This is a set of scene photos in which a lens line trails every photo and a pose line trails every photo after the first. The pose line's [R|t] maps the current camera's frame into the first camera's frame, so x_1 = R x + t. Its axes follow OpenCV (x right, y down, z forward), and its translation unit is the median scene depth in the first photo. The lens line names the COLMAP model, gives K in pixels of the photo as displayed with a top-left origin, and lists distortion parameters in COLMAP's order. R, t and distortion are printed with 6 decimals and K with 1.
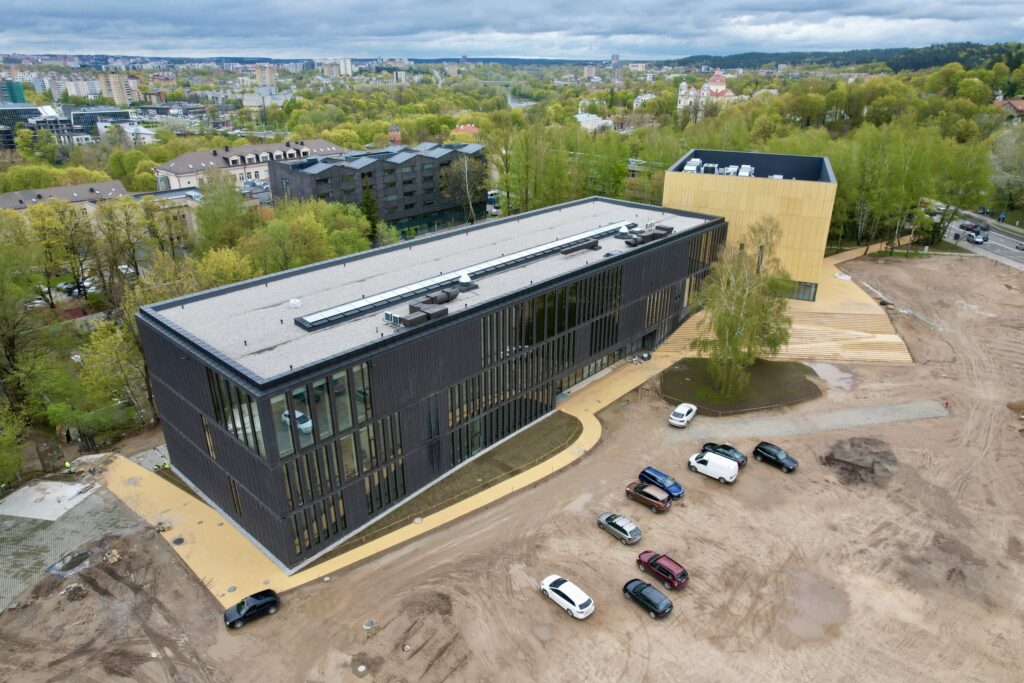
lens RADIAL K [[649.9, 0, 512.0], [0, 649.9, 341.5], [0, 0, 1]] dist [-0.081438, 0.071755]
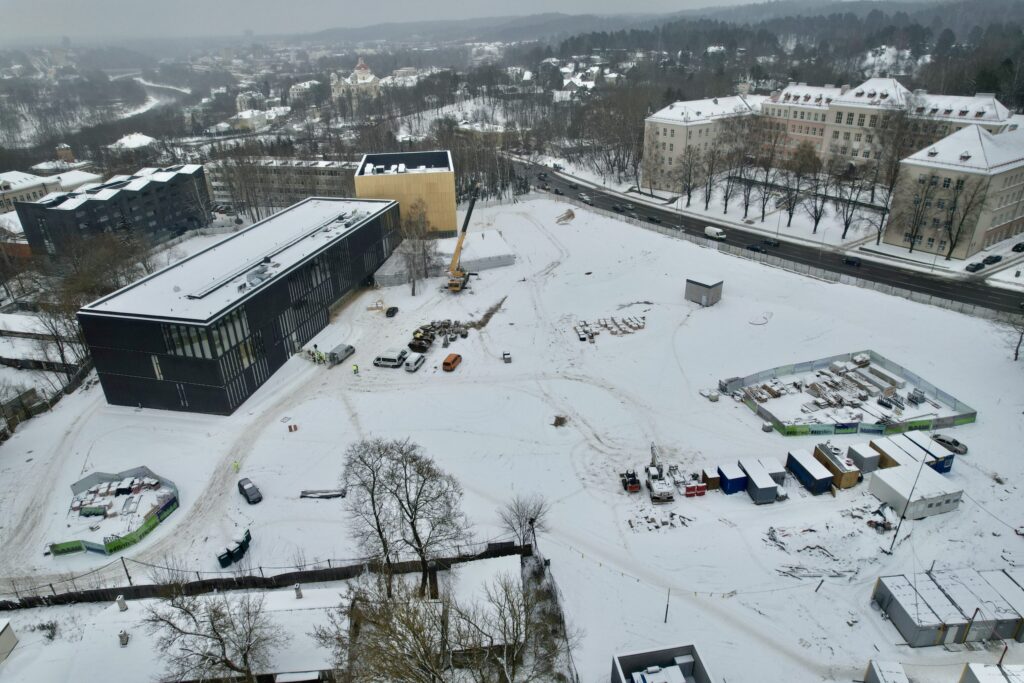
lens RADIAL K [[649.9, 0, 512.0], [0, 649.9, 341.5], [0, 0, 1]] dist [-0.081438, 0.071755]
pose [[0.873425, -0.231209, 0.428568, -0.222268], [0.214163, 0.972794, 0.088348, 0.085490], [-0.437336, 0.014618, 0.899180, -0.668883]]
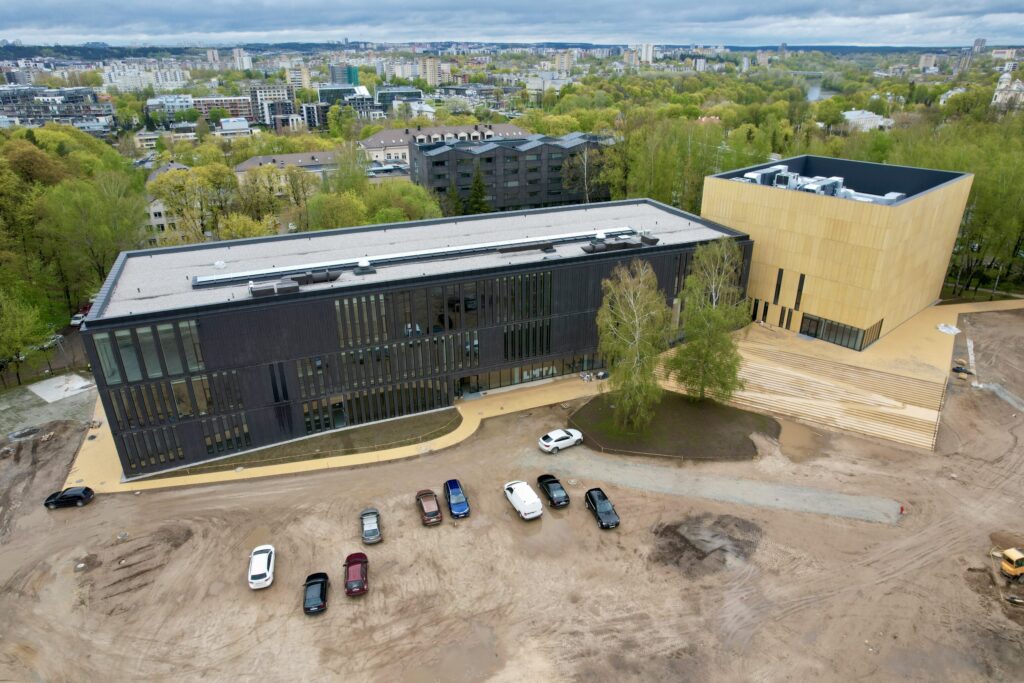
lens RADIAL K [[649.9, 0, 512.0], [0, 649.9, 341.5], [0, 0, 1]] dist [-0.081438, 0.071755]
pose [[0.903870, 0.172206, -0.391618, 0.430944], [-0.165200, 0.984899, 0.051802, -0.048934], [0.394624, 0.017873, 0.918669, 0.100629]]
